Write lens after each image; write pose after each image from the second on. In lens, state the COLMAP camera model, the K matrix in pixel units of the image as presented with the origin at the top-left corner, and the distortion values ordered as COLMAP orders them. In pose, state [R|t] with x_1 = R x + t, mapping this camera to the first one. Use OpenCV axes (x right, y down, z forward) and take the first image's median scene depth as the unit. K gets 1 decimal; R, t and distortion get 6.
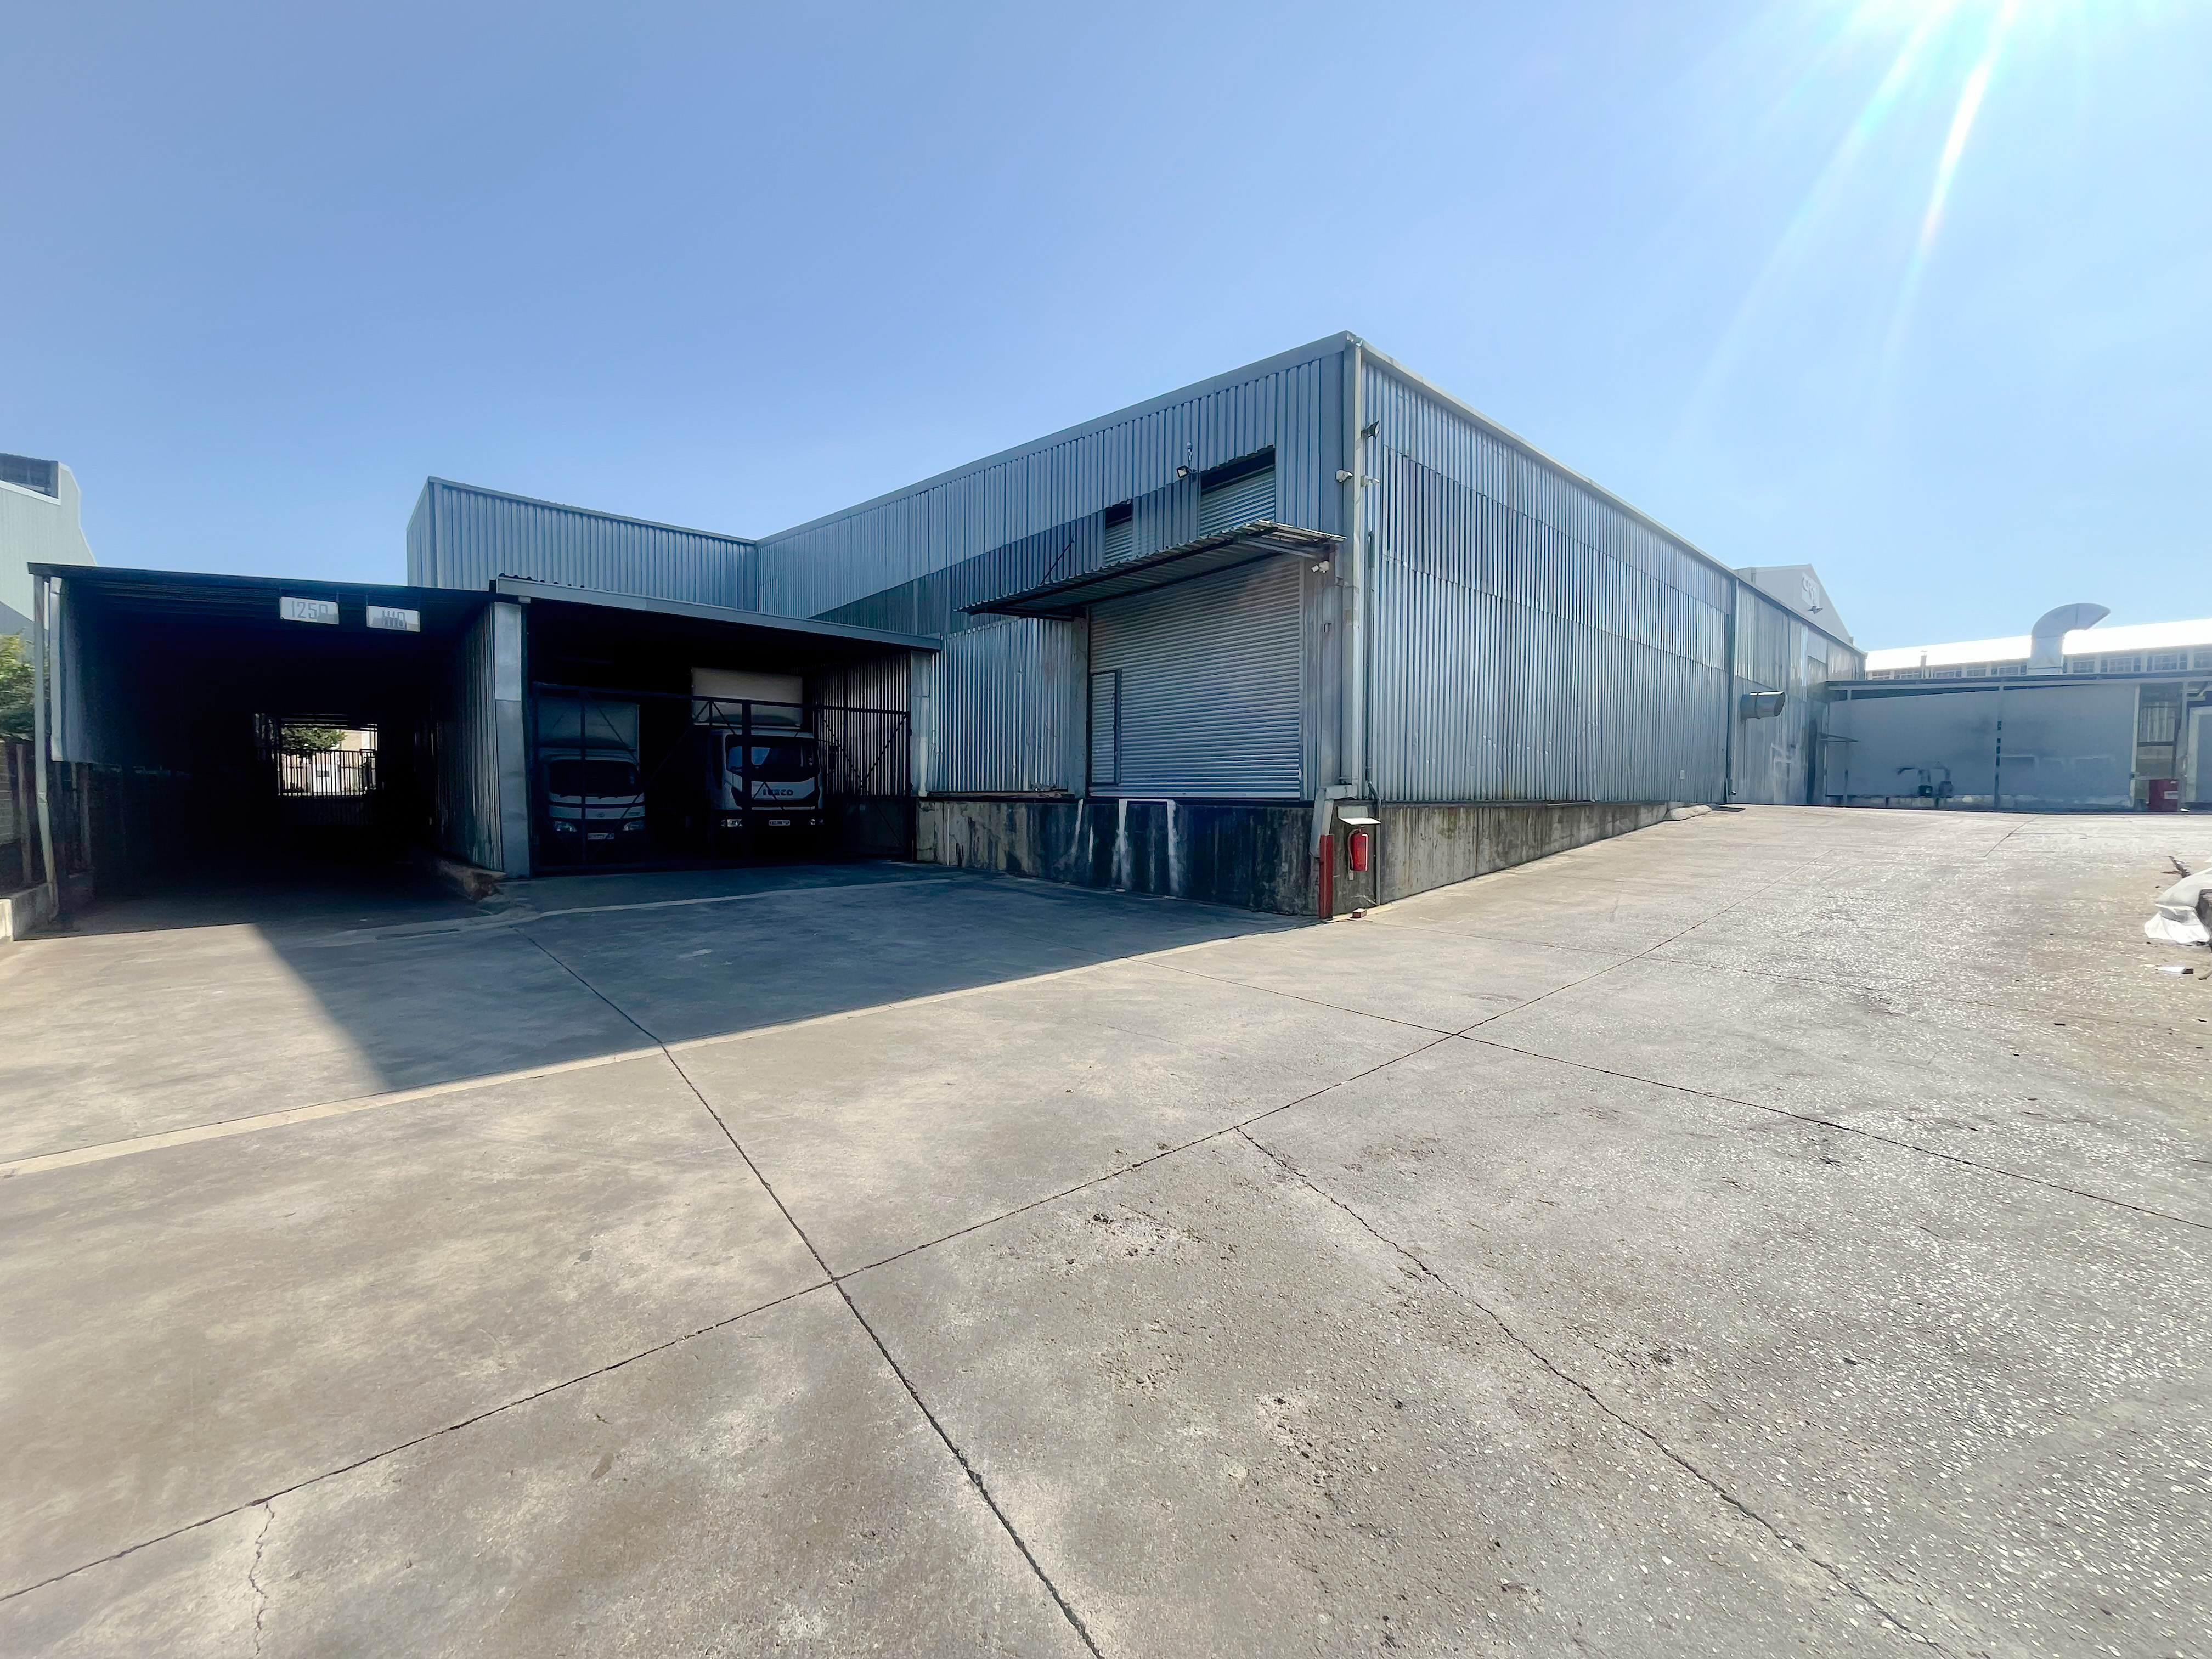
lens RADIAL K [[887.2, 0, 1103.9], [0, 887.2, 835.5], [0, 0, 1]] dist [-0.006678, 0.000718]
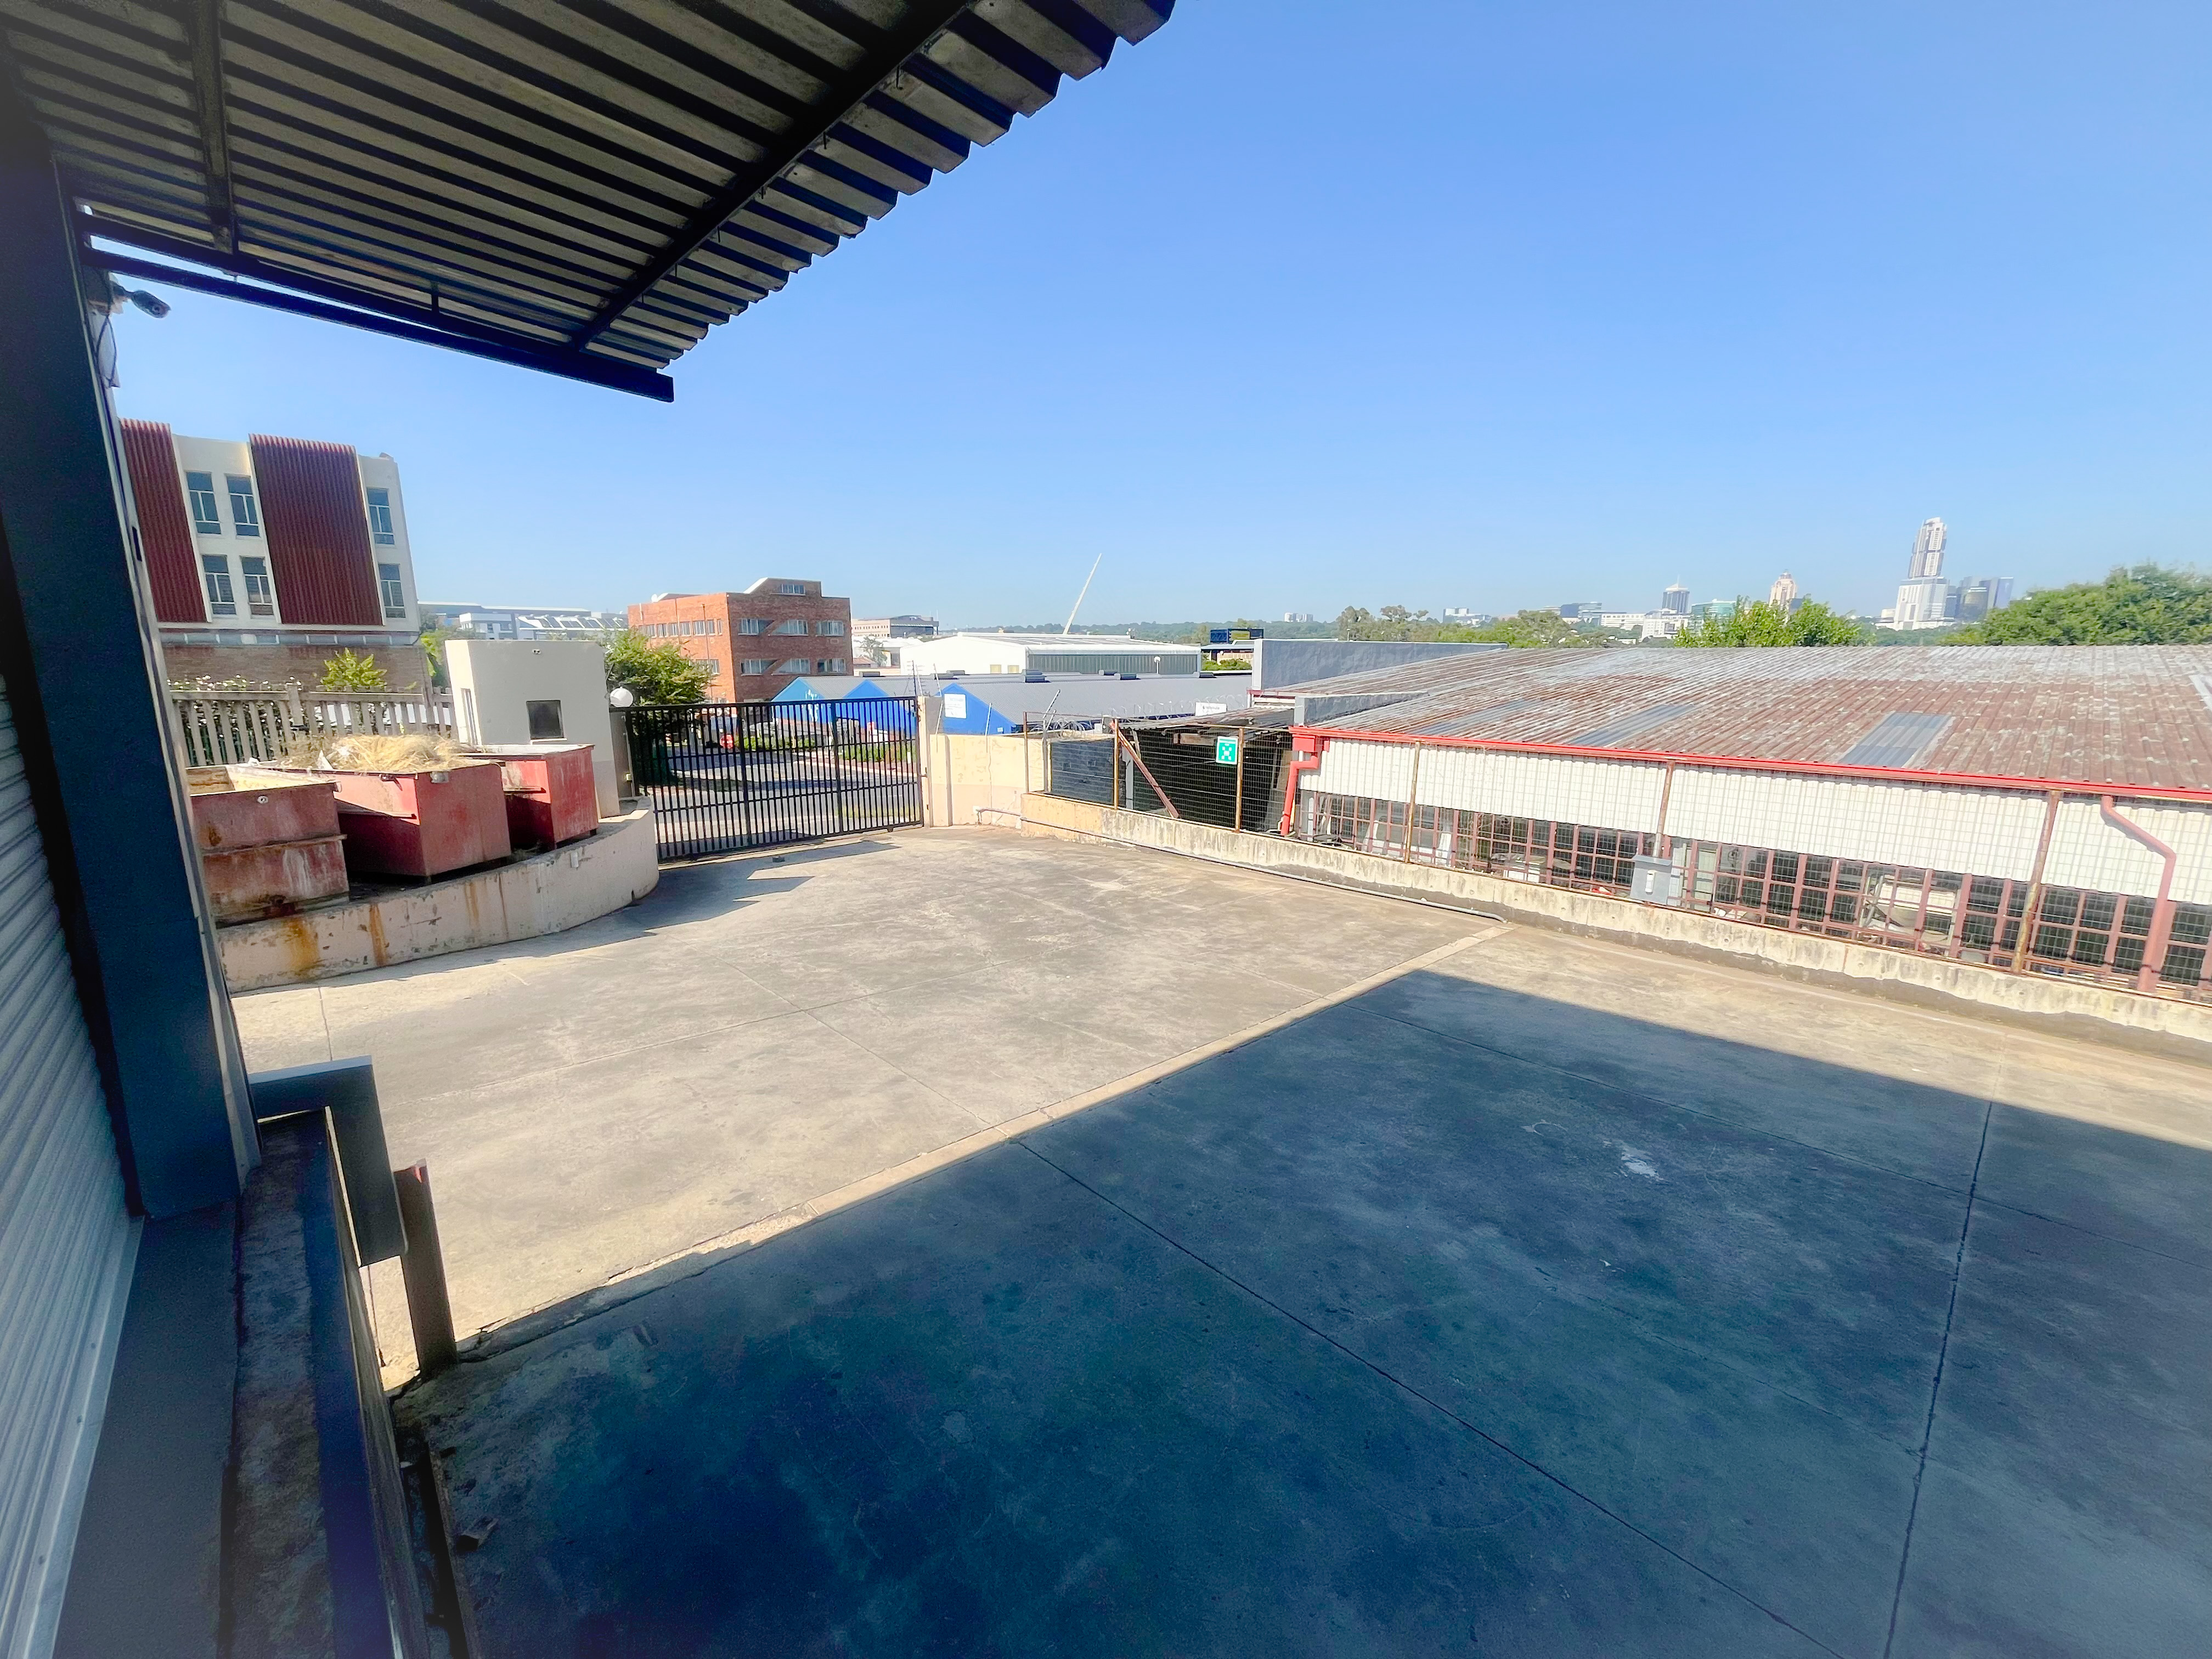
lens RADIAL K [[887.2, 0, 1103.9], [0, 887.2, 835.5], [0, 0, 1]] dist [-0.006678, 0.000718]
pose [[-0.999625, -0.004149, -0.027061, -0.085901], [-0.010250, 0.973272, 0.229427, -0.620816], [0.025386, 0.229618, -0.972950, 3.829612]]
